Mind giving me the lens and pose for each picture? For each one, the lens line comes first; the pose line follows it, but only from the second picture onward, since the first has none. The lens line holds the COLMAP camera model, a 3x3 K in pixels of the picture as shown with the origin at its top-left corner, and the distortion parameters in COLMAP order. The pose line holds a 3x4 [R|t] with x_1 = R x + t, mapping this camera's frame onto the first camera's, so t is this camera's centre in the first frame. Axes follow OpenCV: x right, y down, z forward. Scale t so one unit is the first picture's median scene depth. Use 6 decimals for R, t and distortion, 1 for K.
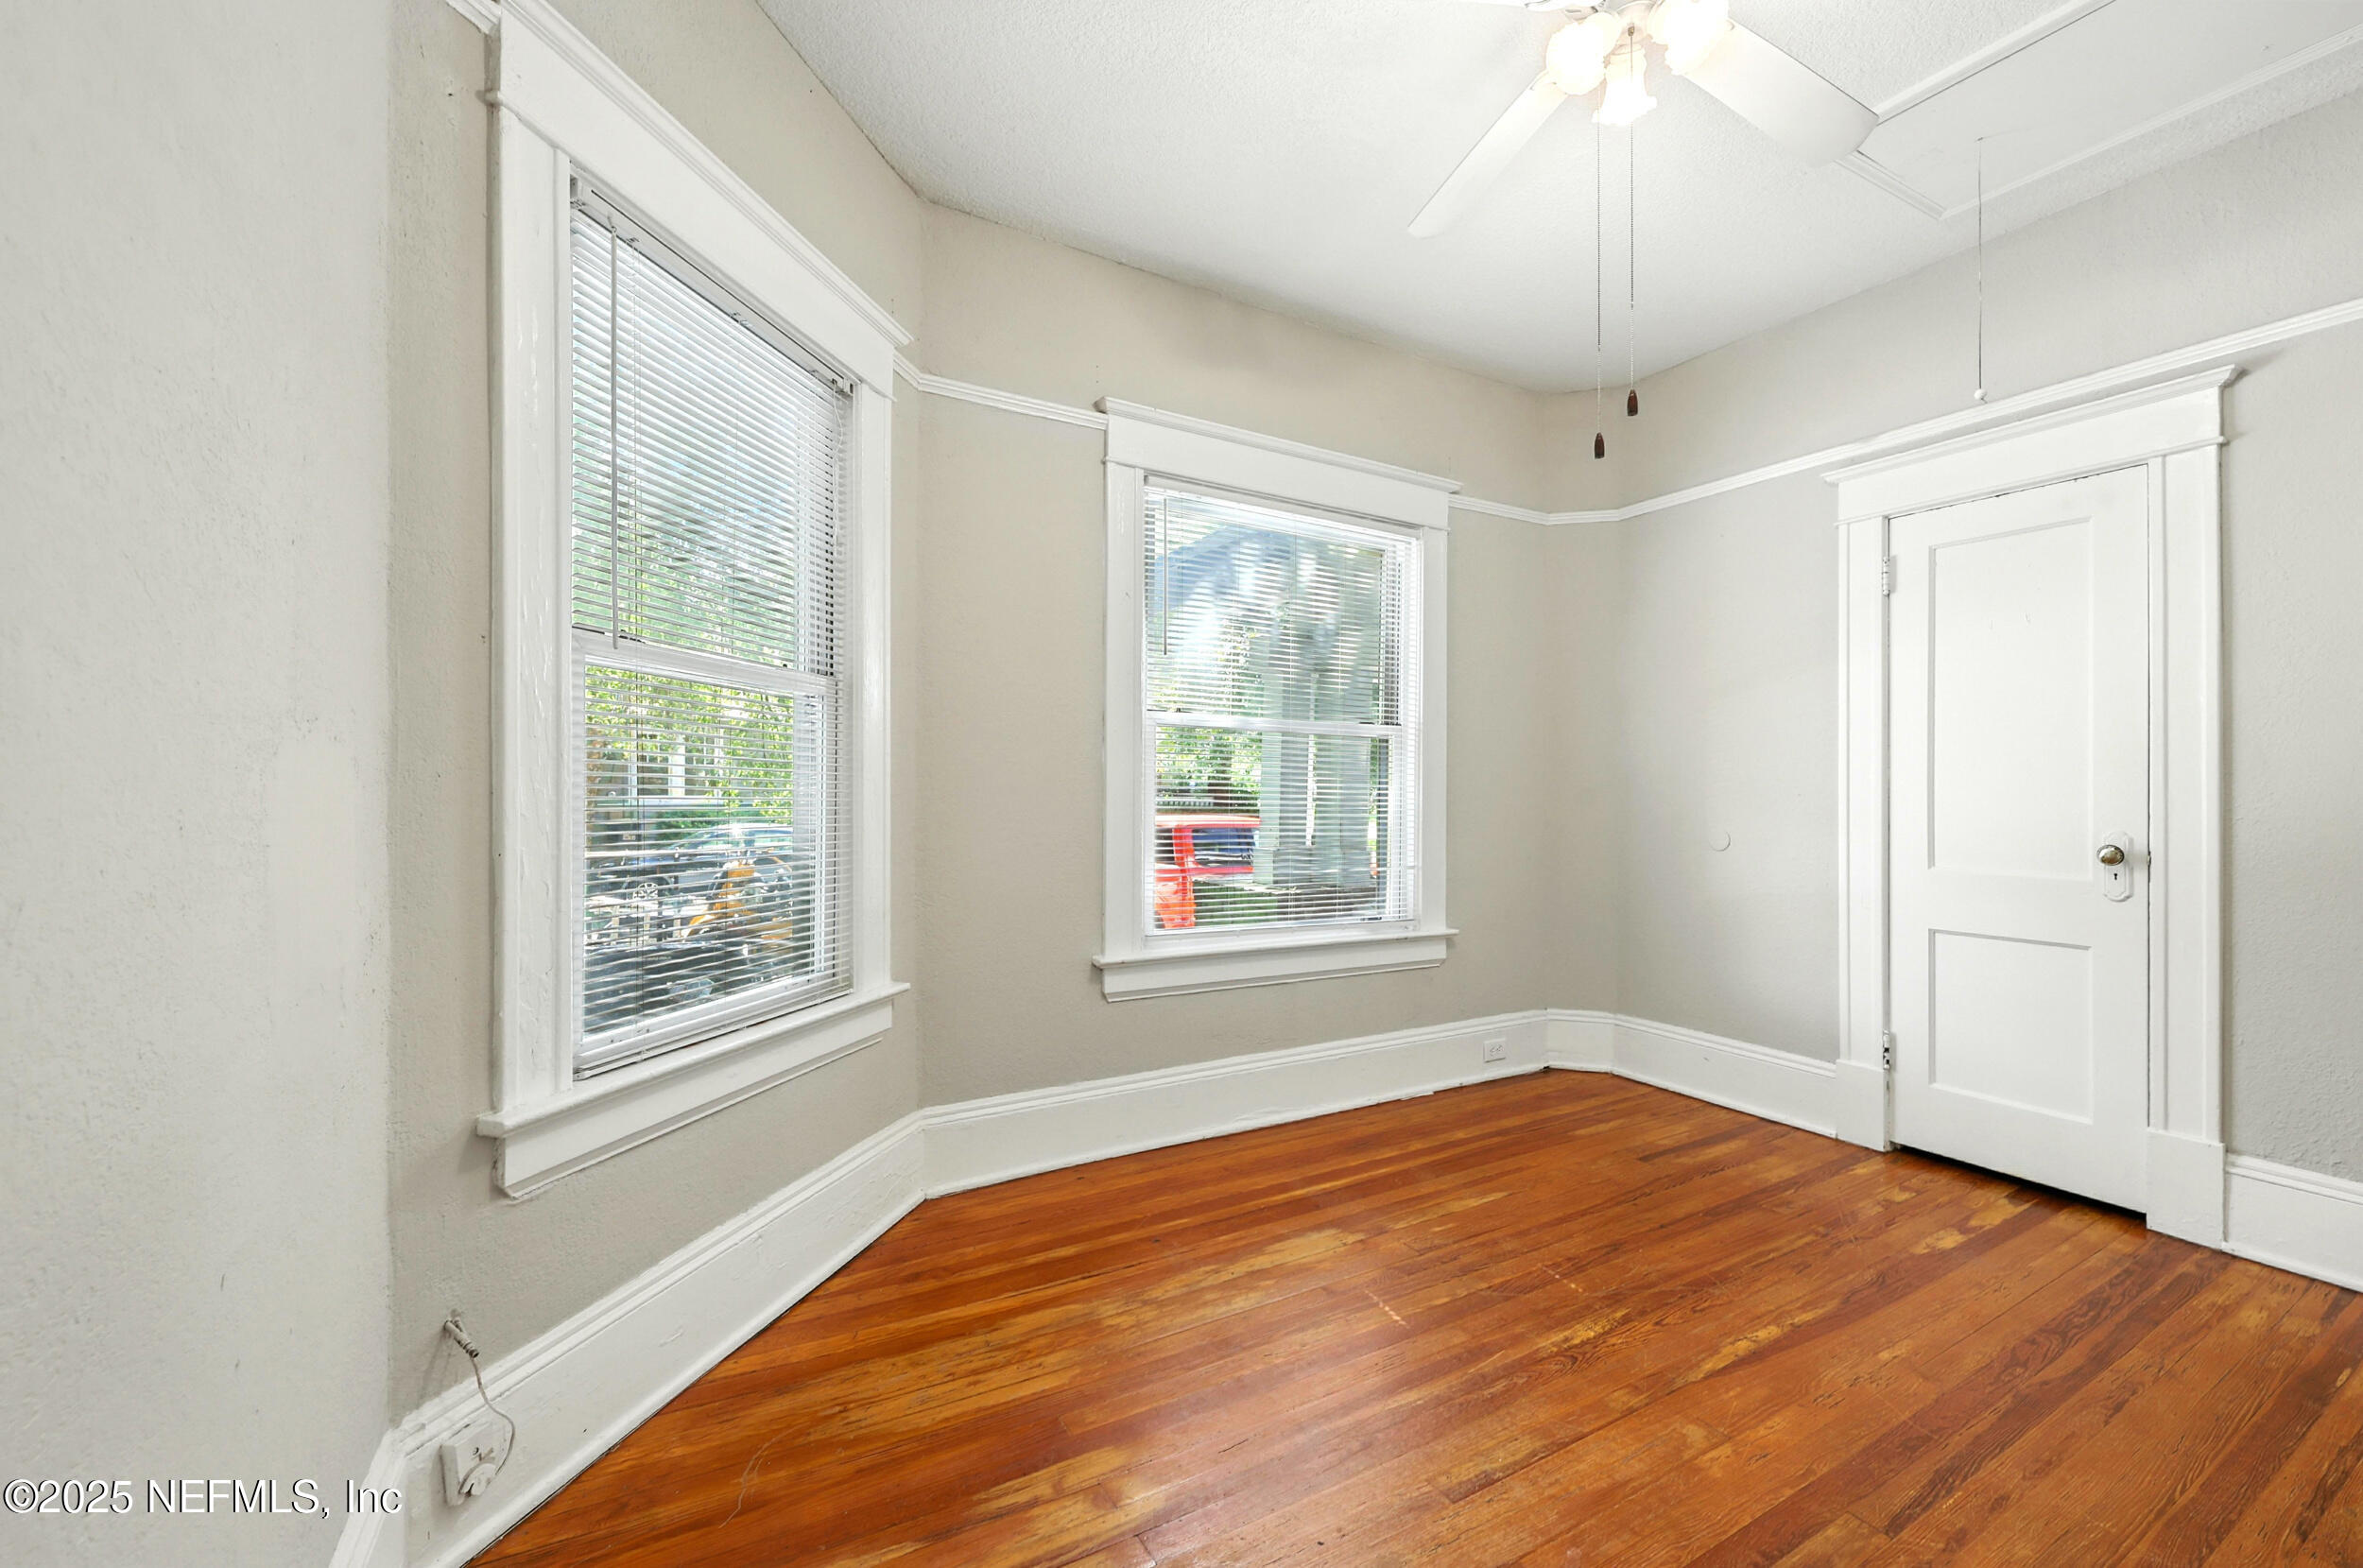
lens RADIAL K [[957.4, 0, 1163.9], [0, 957.4, 781.1], [0, 0, 1]] dist [-0.001859, -0.000283]
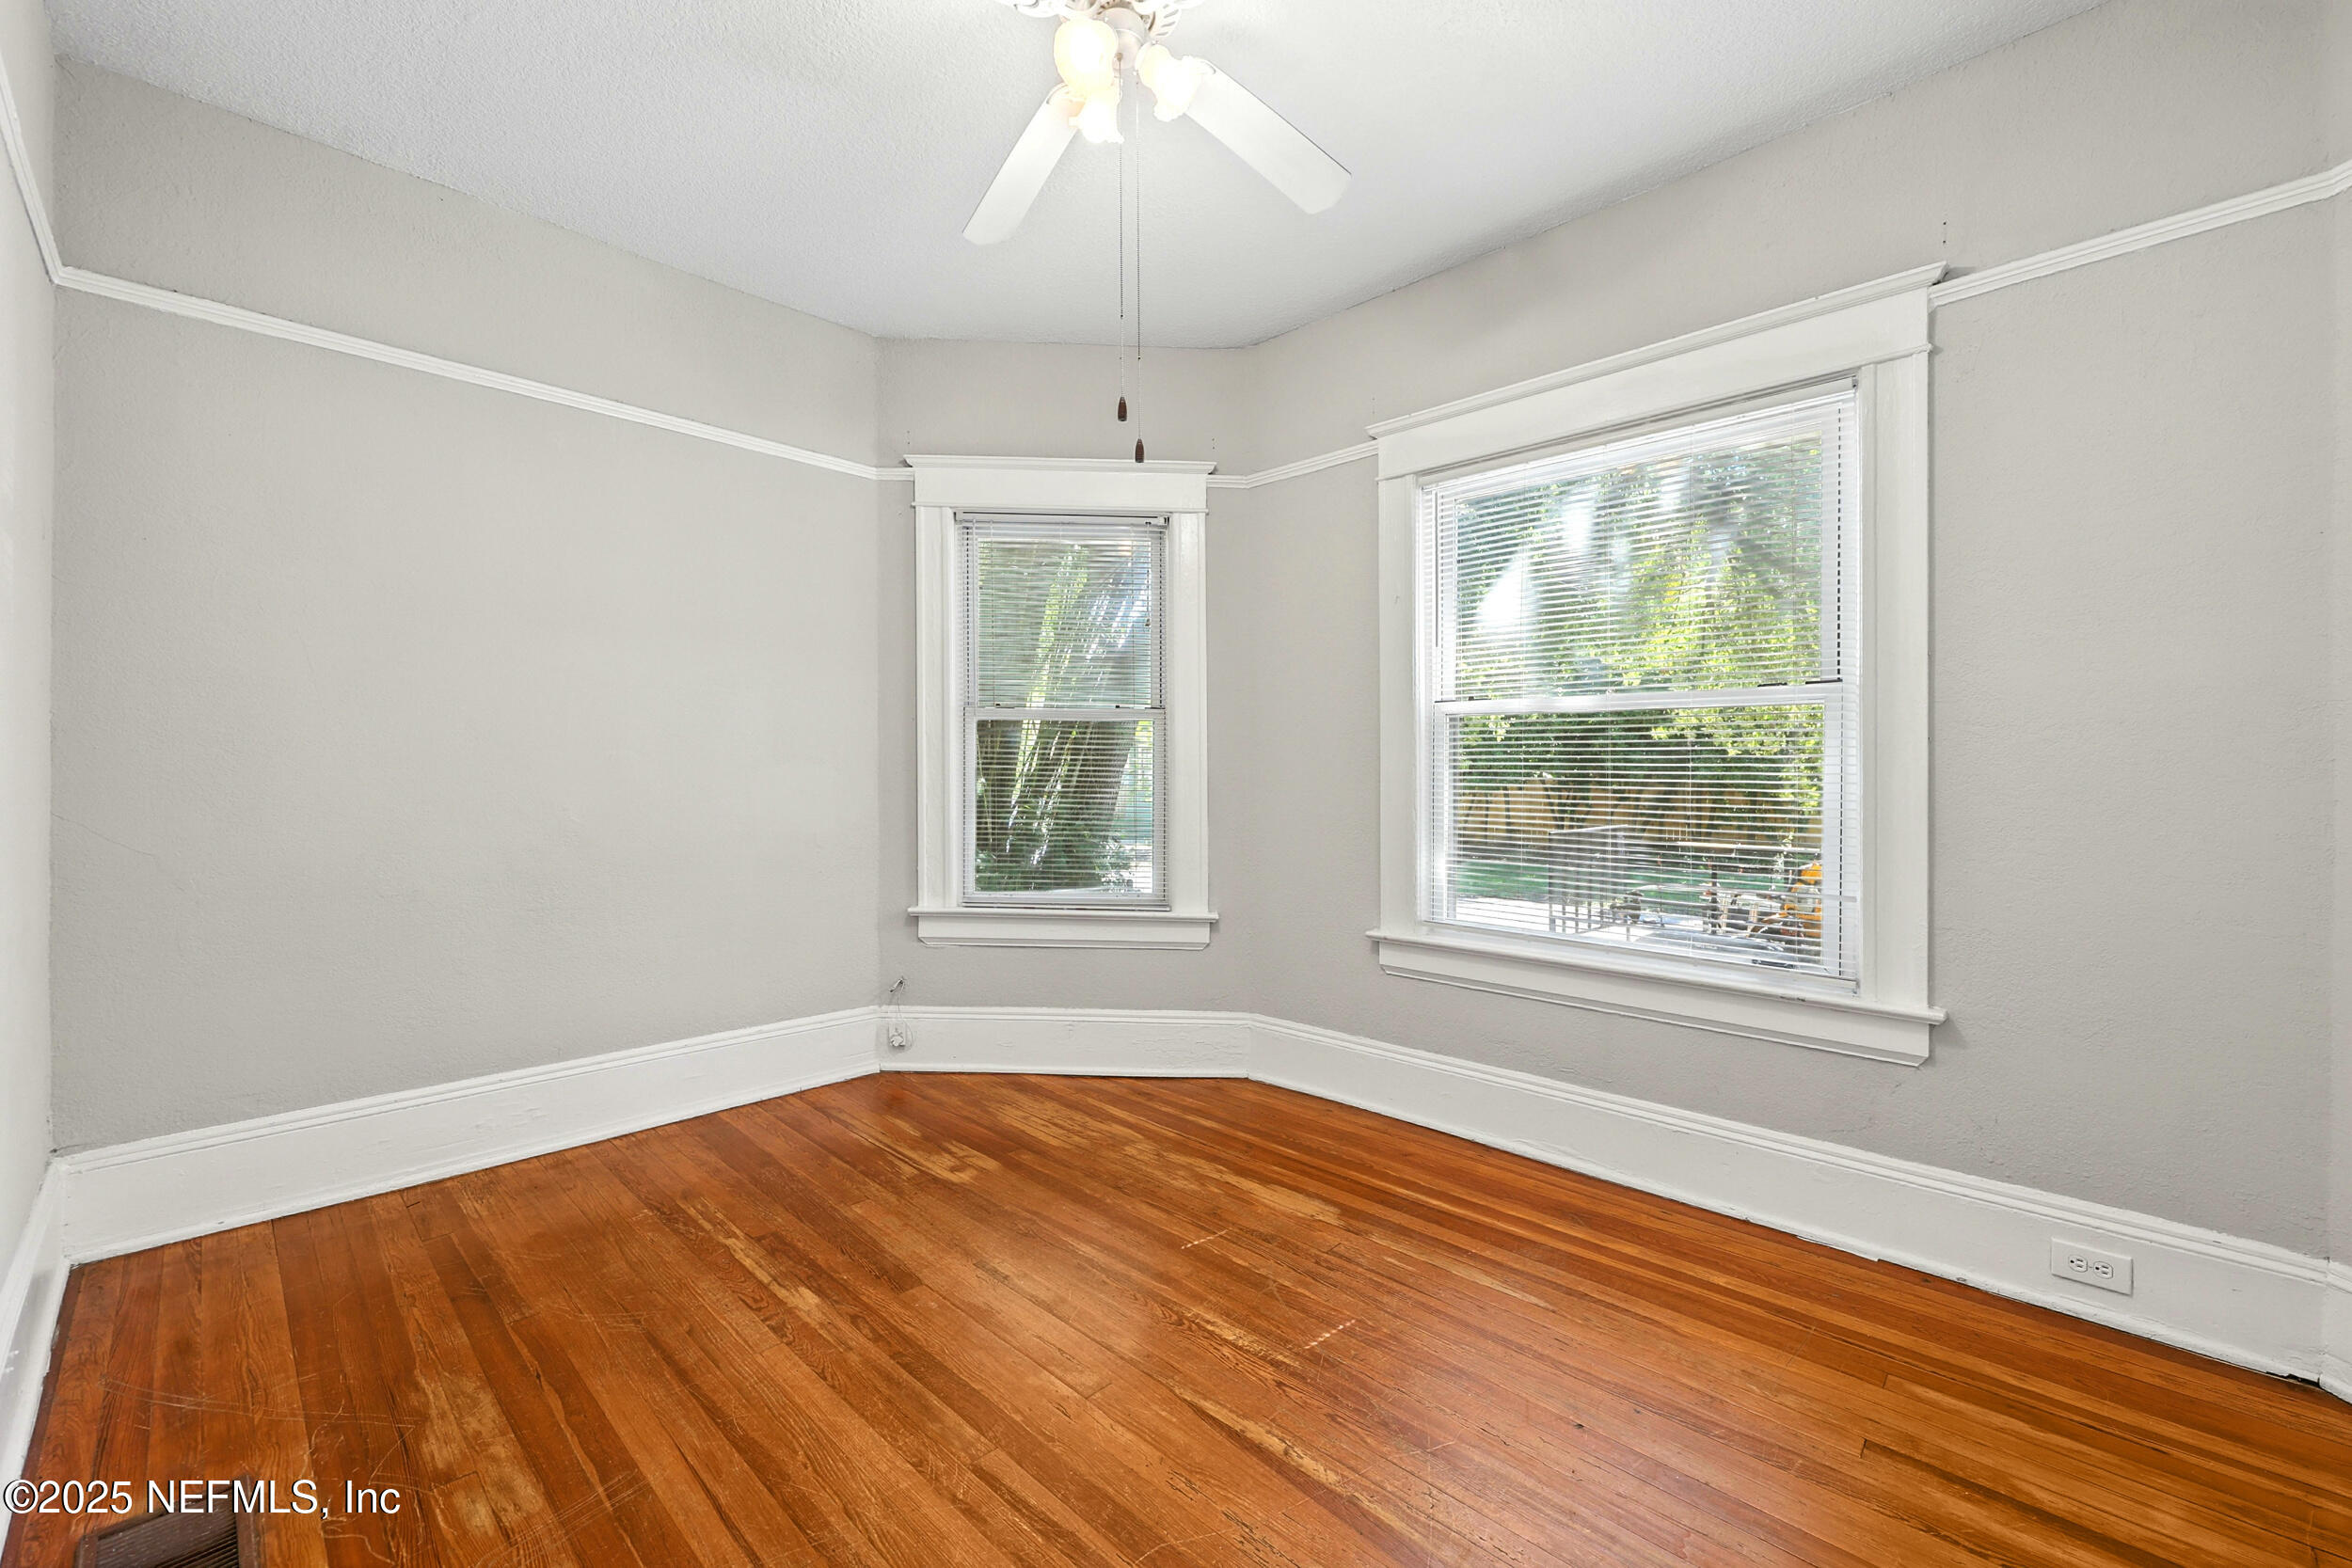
lens RADIAL K [[952.9, 0, 1158.5], [0, 952.9, 781.1], [0, 0, 1]] dist [-0.001859, -0.000283]
pose [[0.269202, 0.000995, -0.963083, 1.025310], [0.007390, 0.999968, 0.003099, 0.005605], [0.963055, -0.007952, 0.269186, 0.507110]]
